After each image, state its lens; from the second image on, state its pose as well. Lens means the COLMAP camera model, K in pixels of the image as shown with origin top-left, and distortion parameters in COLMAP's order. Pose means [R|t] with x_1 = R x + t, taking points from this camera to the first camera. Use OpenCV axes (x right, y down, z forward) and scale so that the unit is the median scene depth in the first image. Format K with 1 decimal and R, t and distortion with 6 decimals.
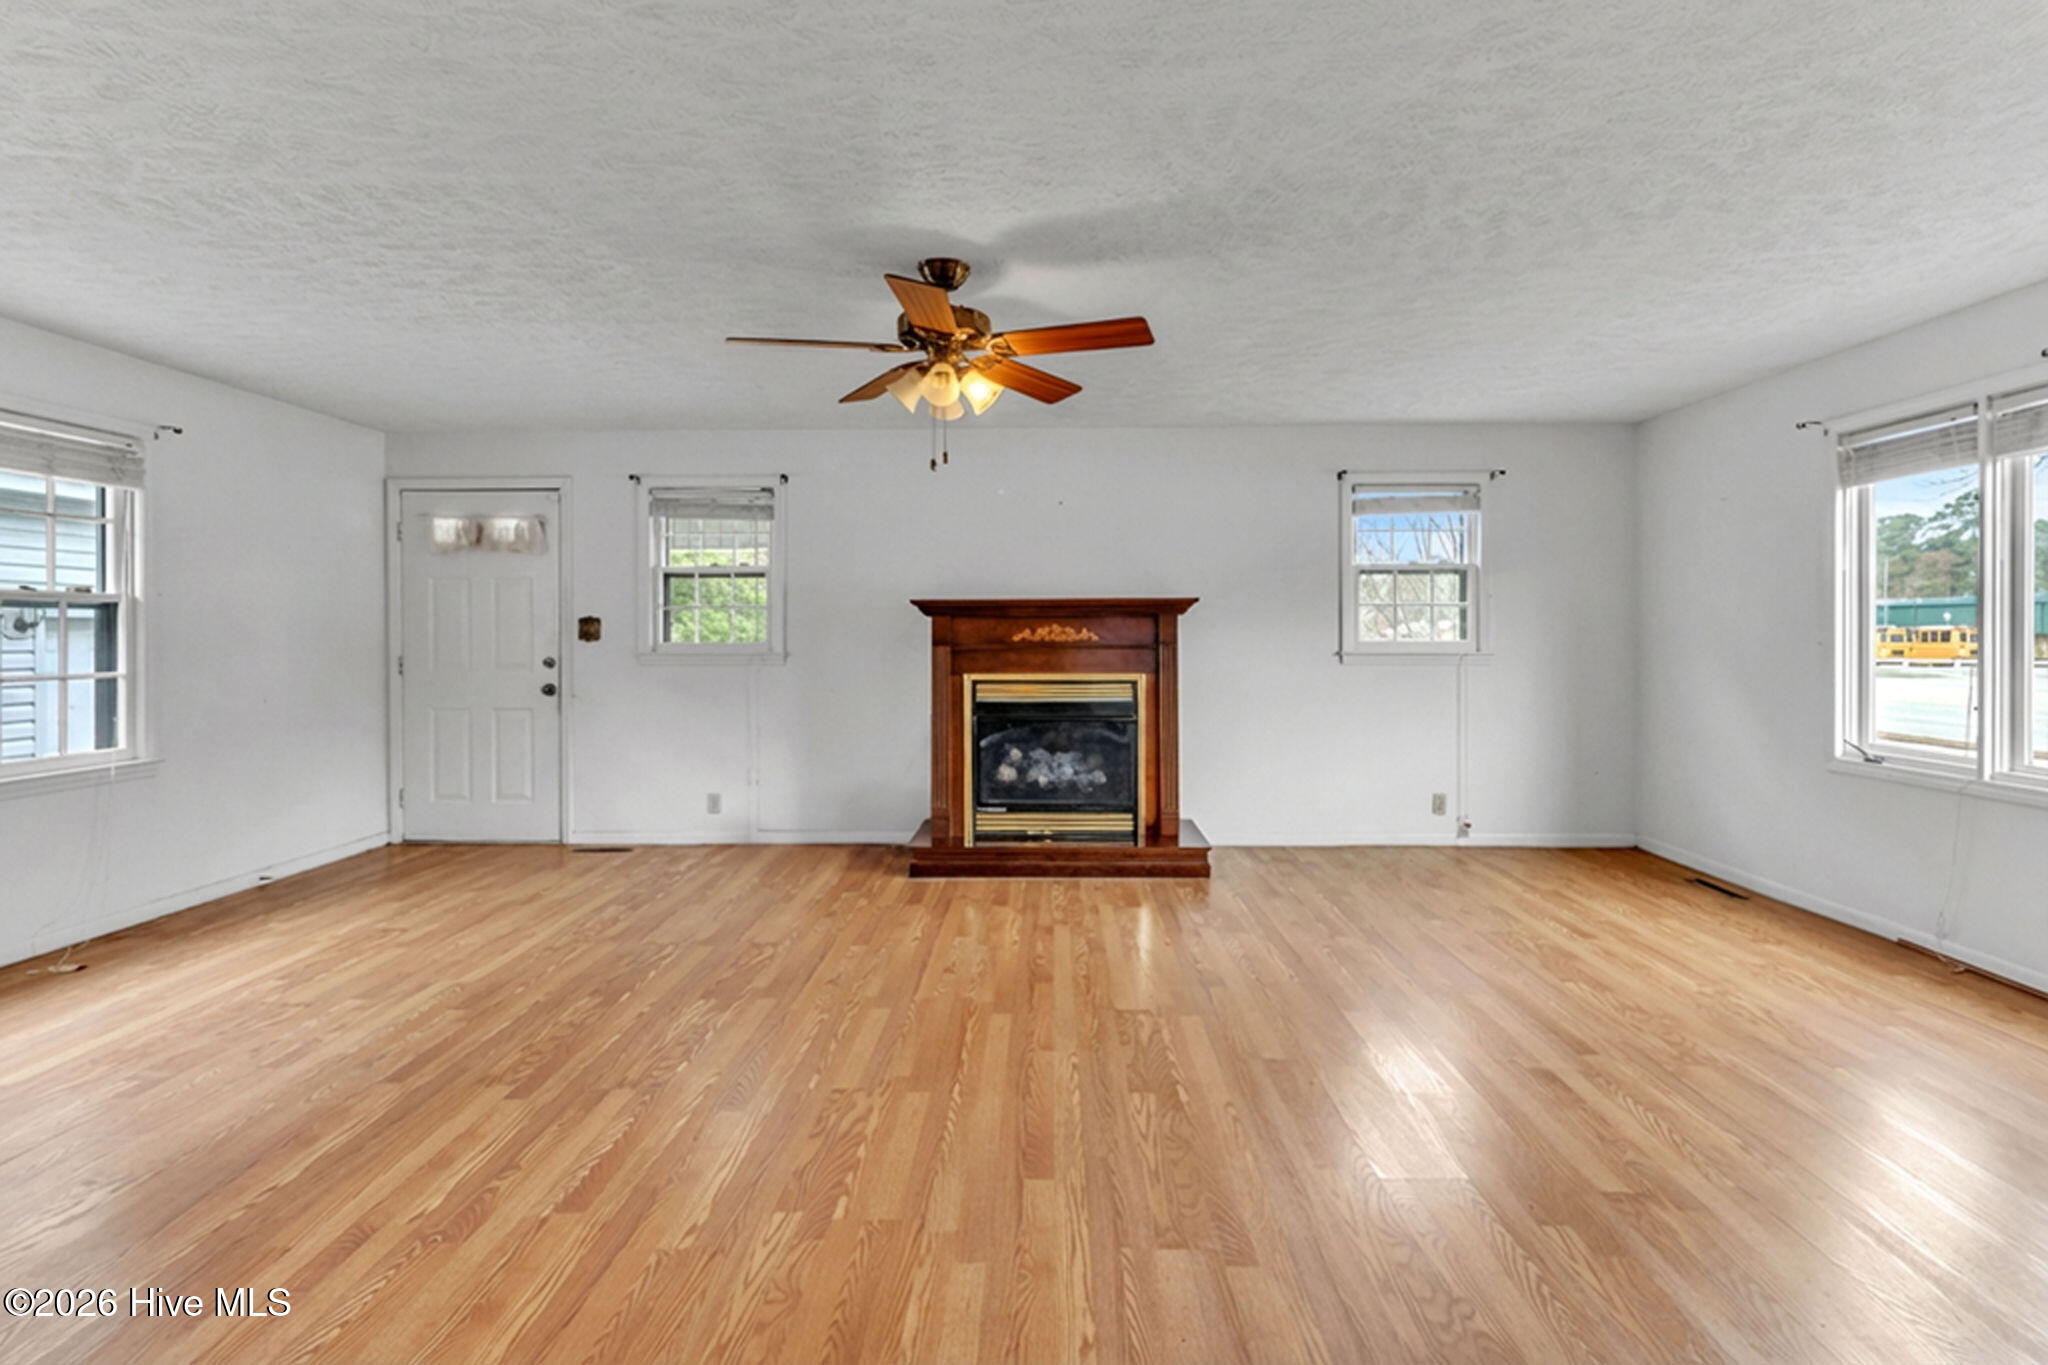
lens RADIAL K [[1046.3, 0, 1077.4], [0, 1046.3, 637.2], [0, 0, 1]] dist [0.001108, 0.015823]
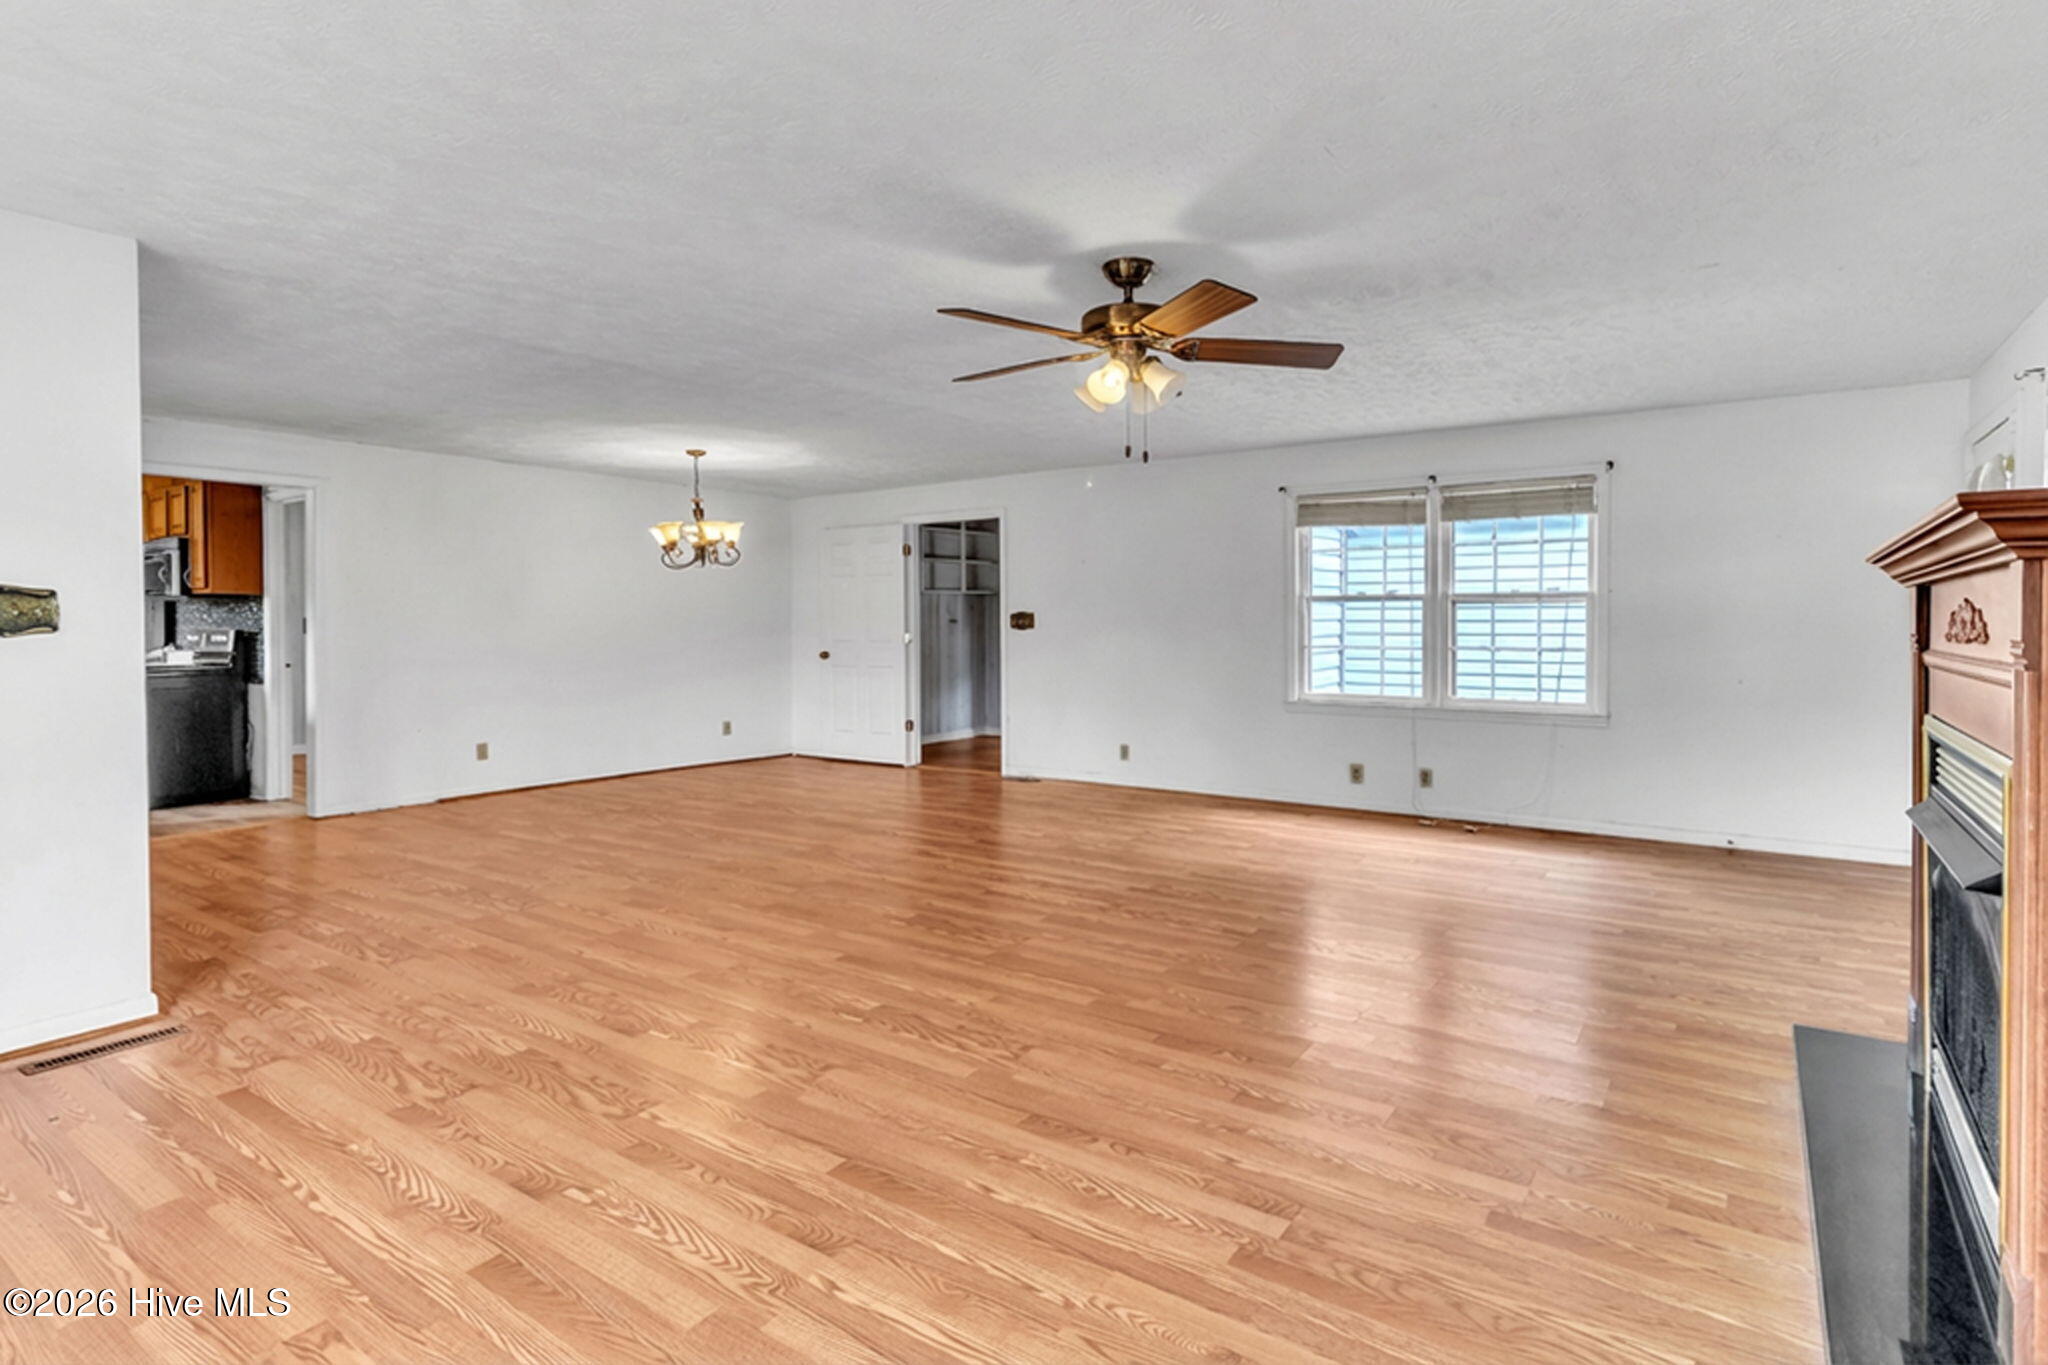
lens RADIAL K [[973.4, 0, 1020.5], [0, 973.4, 607.6], [0, 0, 1]] dist [0.002171, 0.011124]
pose [[-0.591683, -0.009017, -0.806121, 0.753906], [-0.000744, 0.999943, -0.010639, -0.006141], [0.806171, -0.005695, -0.591656, 1.568145]]
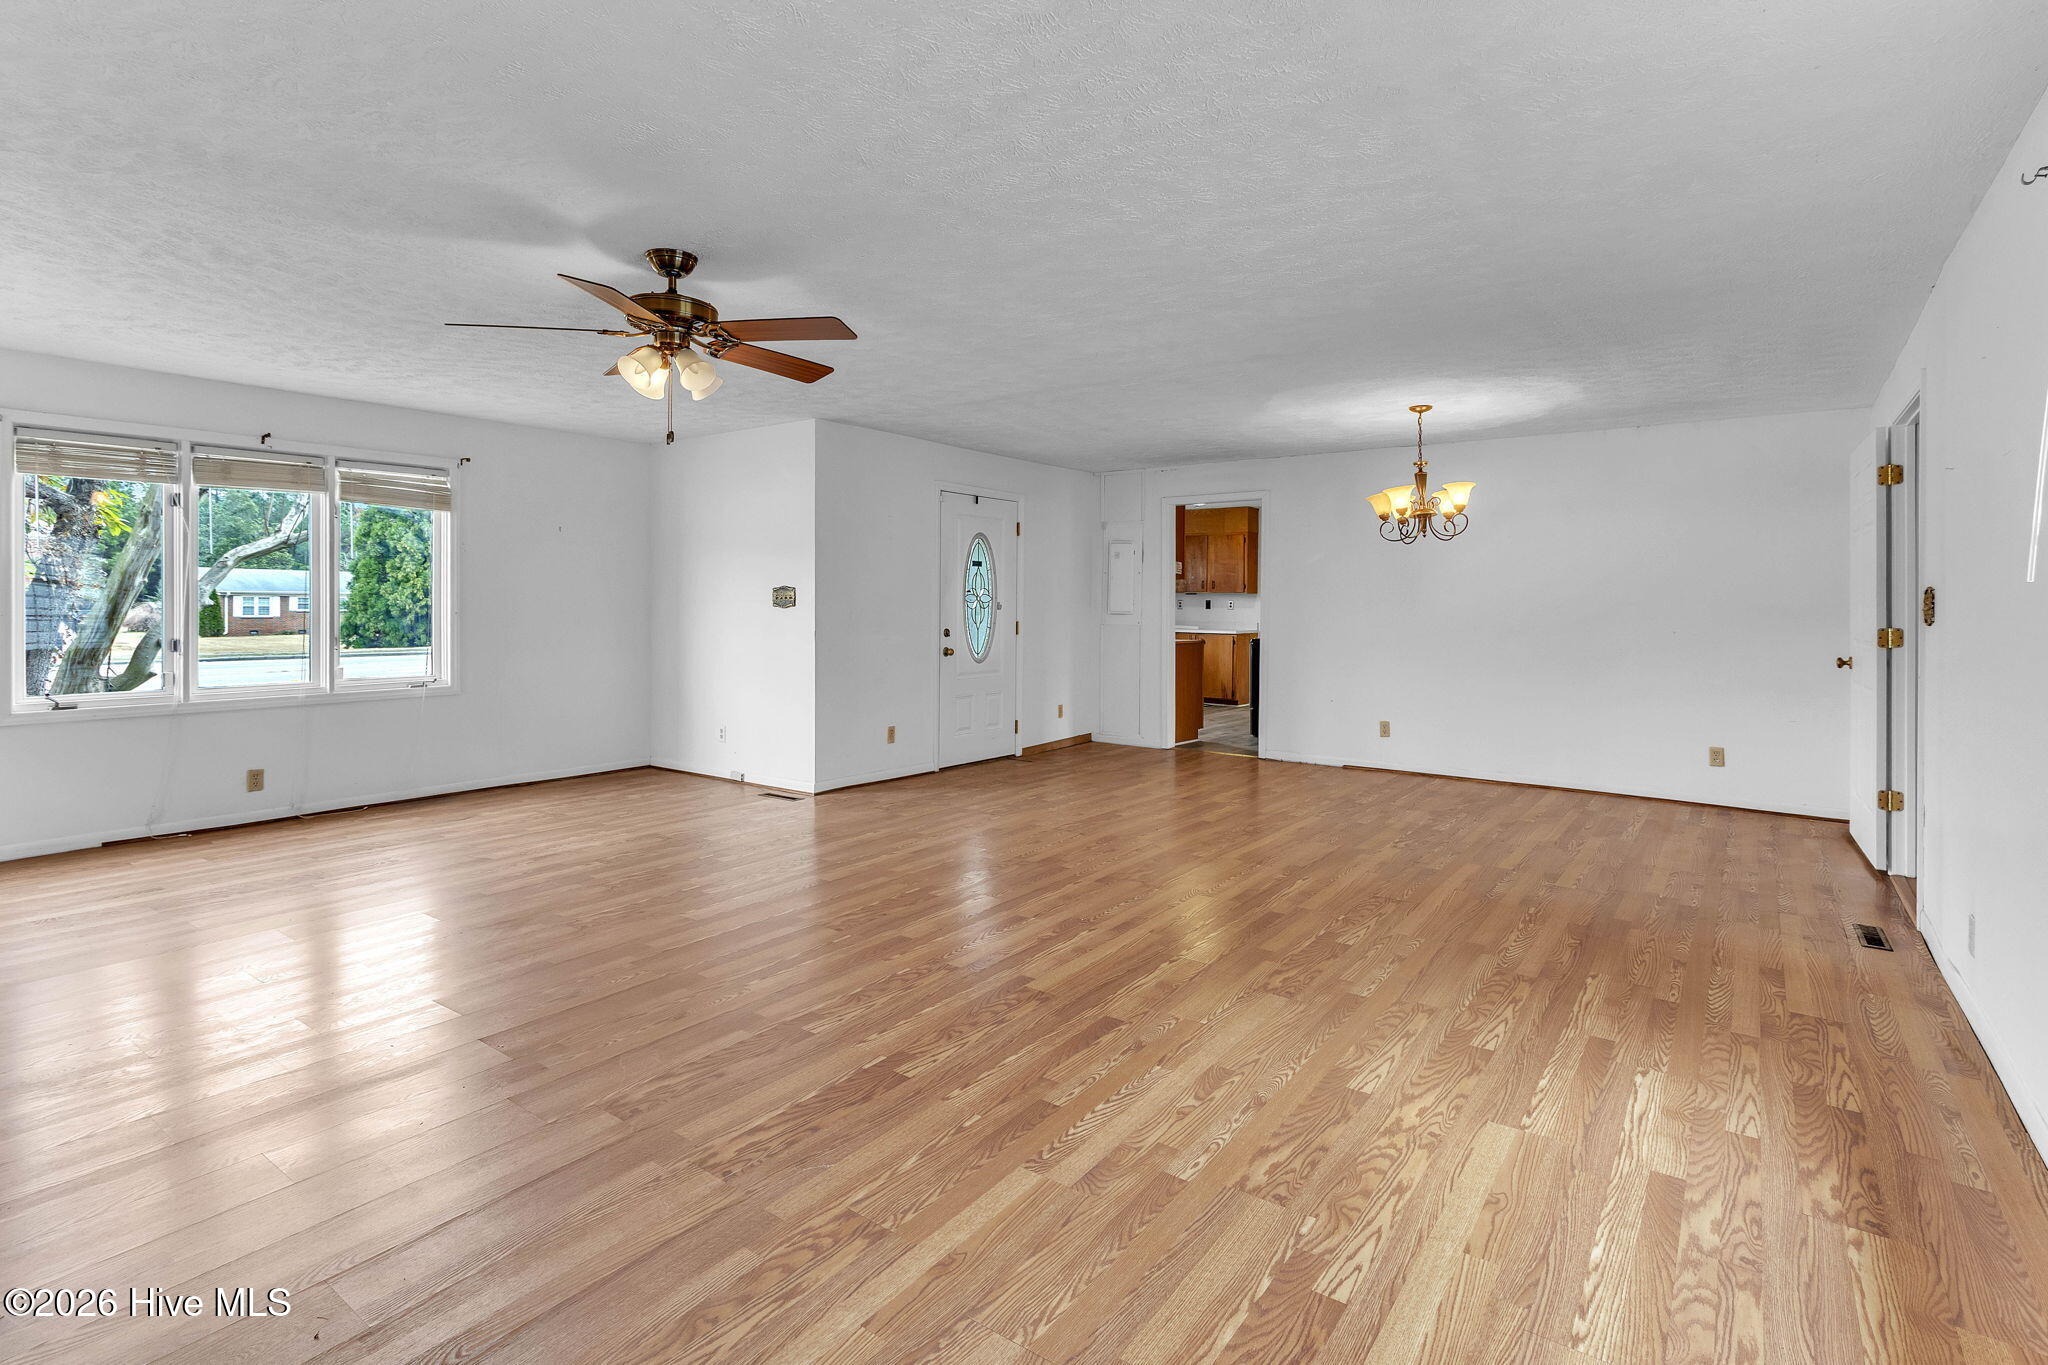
lens RADIAL K [[1028.7, 0, 1026.6], [0, 1028.7, 605.7], [0, 0, 1]] dist [0.000621, -0.000005]
pose [[-0.814778, -0.000946, 0.579772, -1.092687], [0.001089, 0.999994, 0.003162, -0.001678], [-0.579772, 0.003207, -0.814773, 1.756061]]
